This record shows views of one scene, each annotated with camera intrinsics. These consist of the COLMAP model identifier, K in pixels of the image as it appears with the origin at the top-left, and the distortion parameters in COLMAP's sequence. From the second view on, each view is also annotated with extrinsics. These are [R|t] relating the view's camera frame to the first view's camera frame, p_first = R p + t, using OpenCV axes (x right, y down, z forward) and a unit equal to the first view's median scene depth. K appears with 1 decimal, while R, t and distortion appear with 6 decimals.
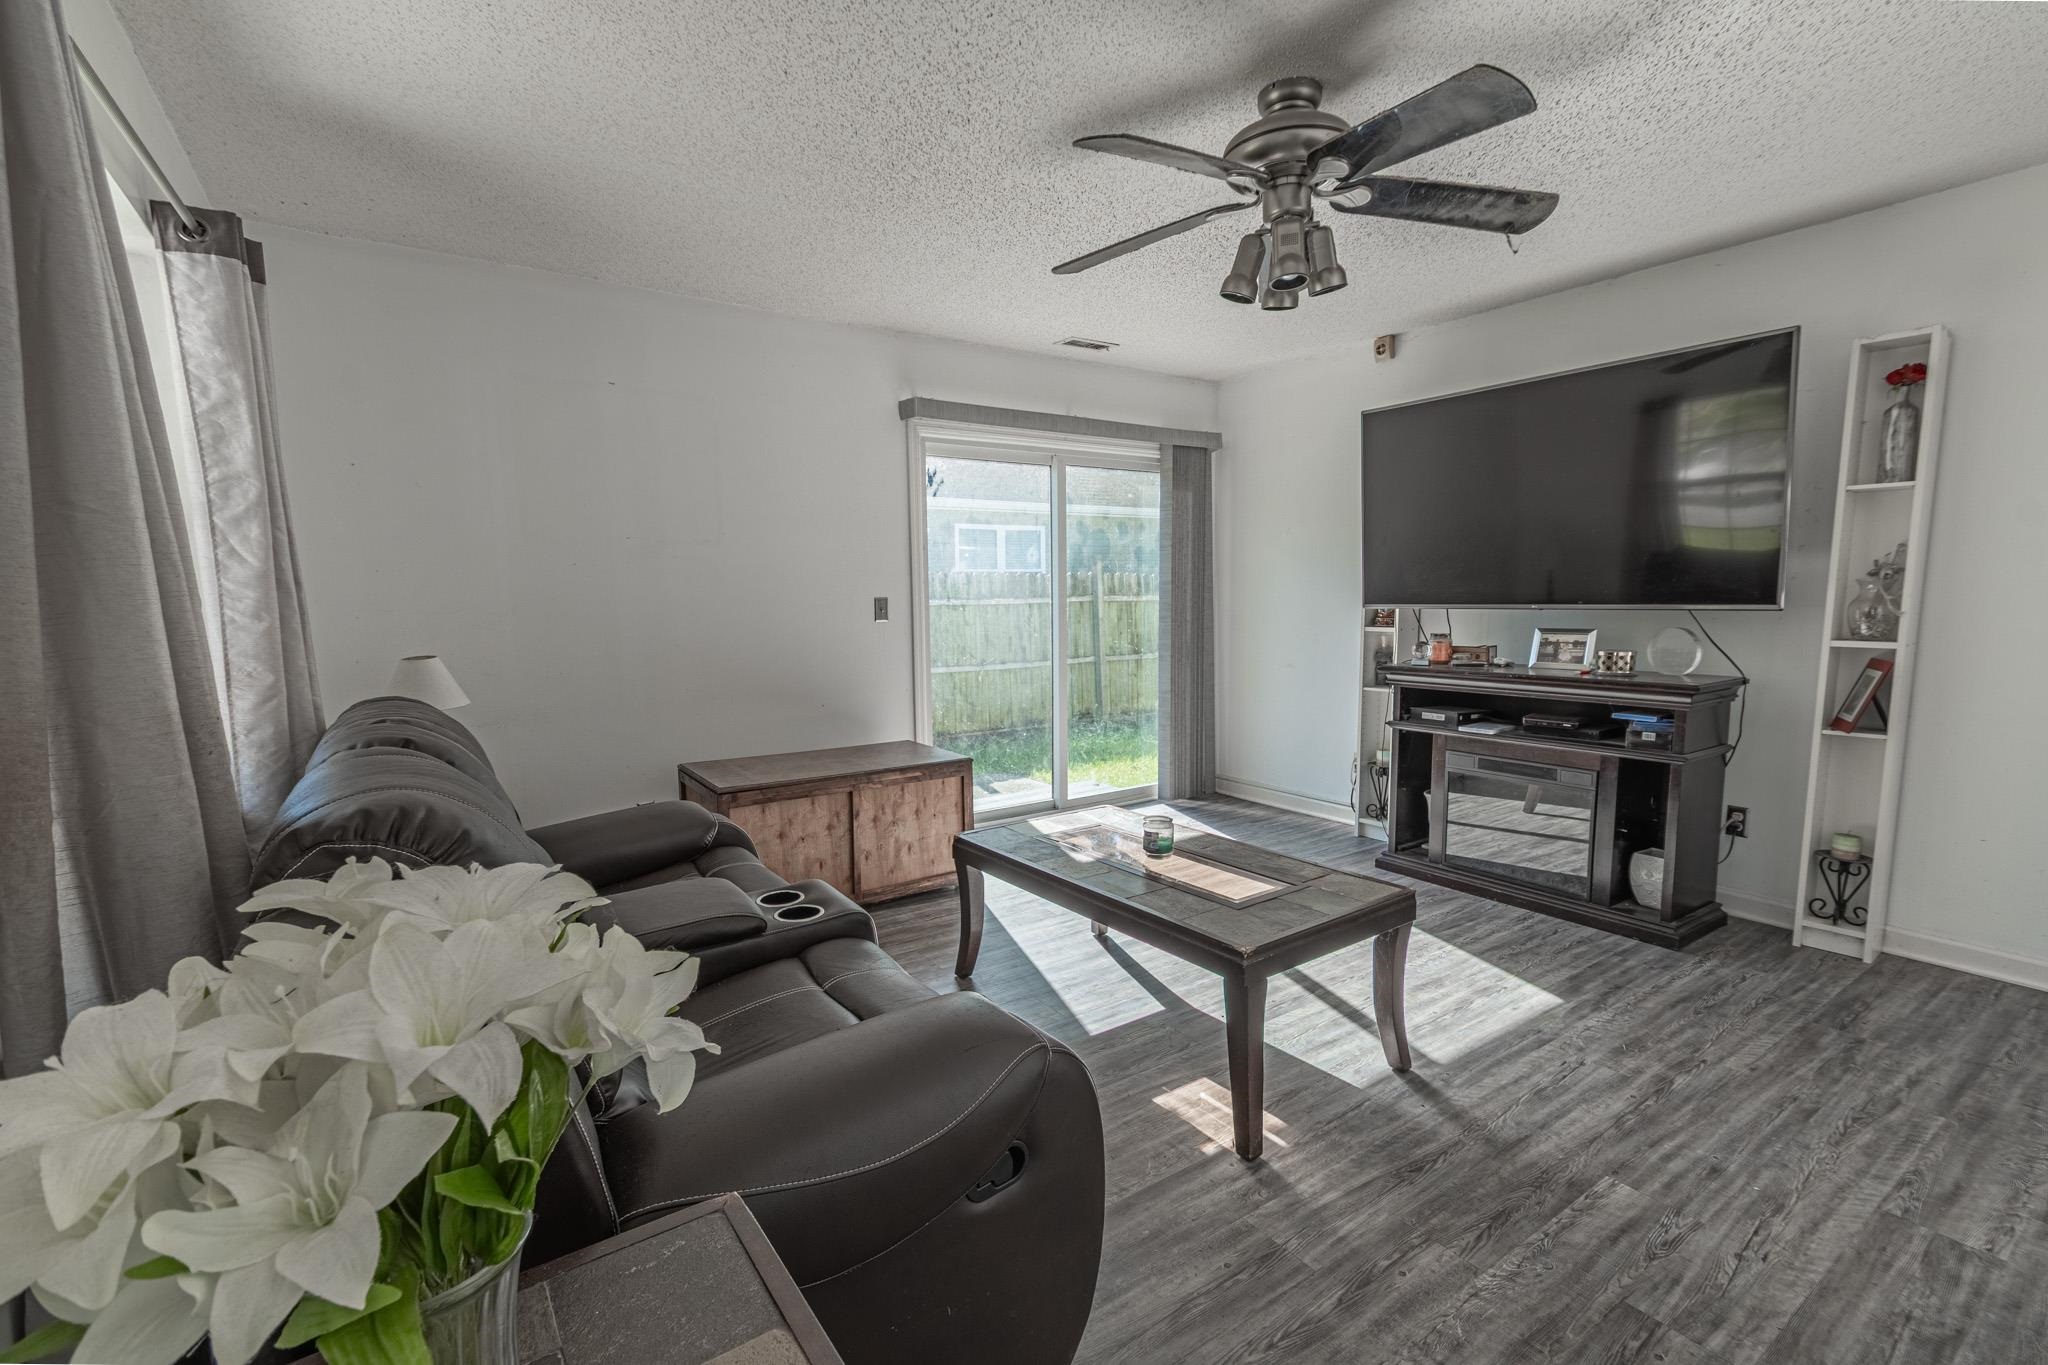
lens RADIAL K [[904.1, 0, 1020.6], [0, 904.1, 694.8], [0, 0, 1]] dist [0.017588, -0.008650]
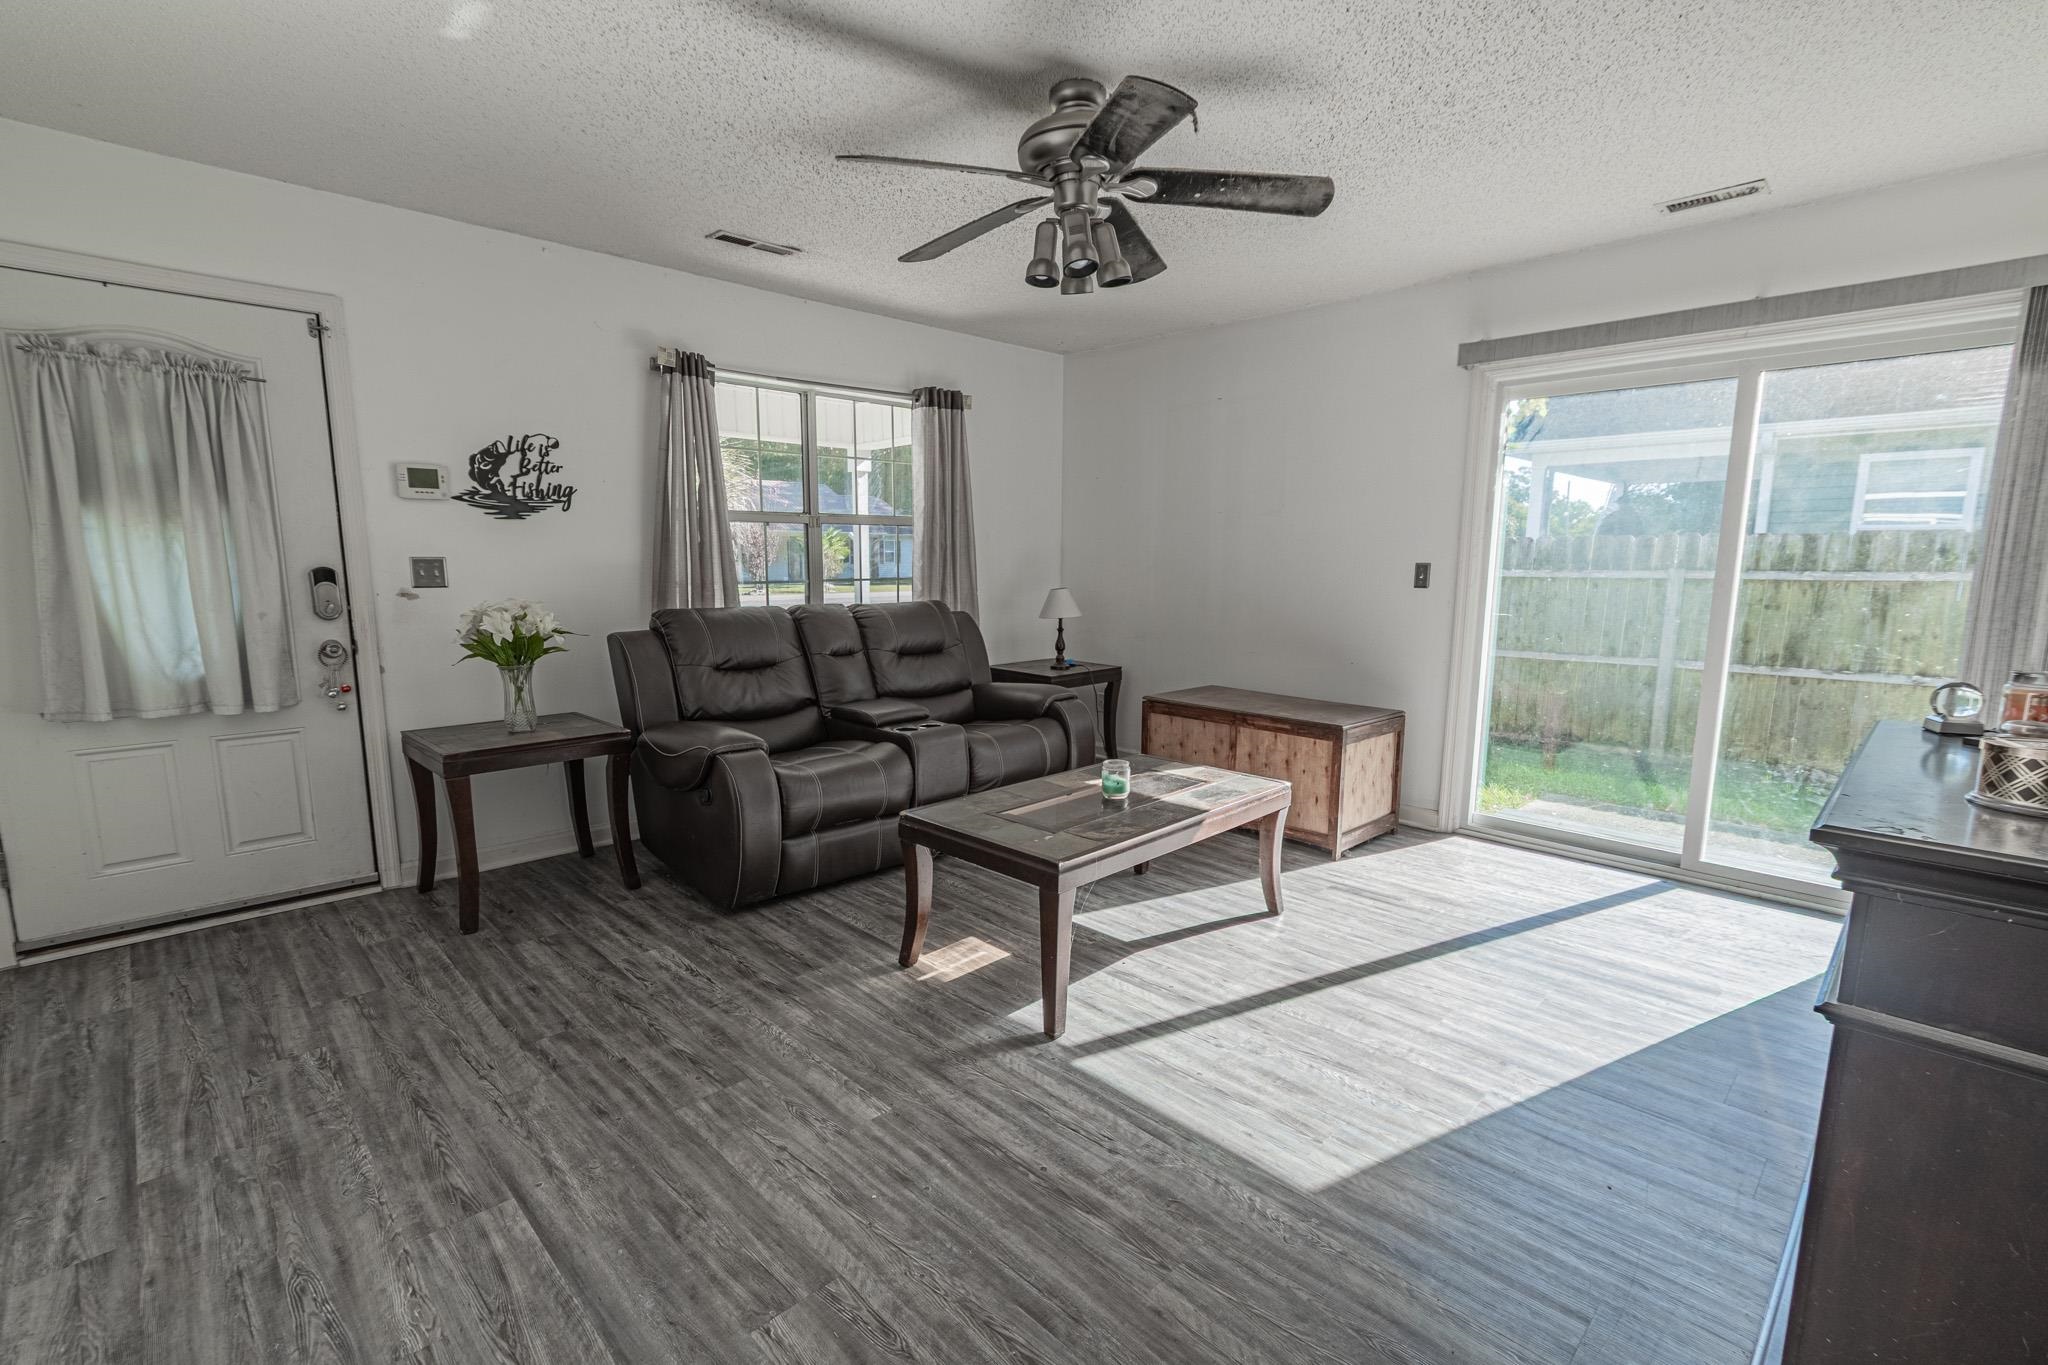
lens RADIAL K [[904.1, 0, 1020.6], [0, 904.1, 694.8], [0, 0, 1]] dist [0.017588, -0.008650]
pose [[0.180352, 0.167295, -0.969271, 1.271397], [-0.121727, 0.981650, 0.146782, -0.101275], [0.976041, 0.091514, 0.197407, 0.695646]]
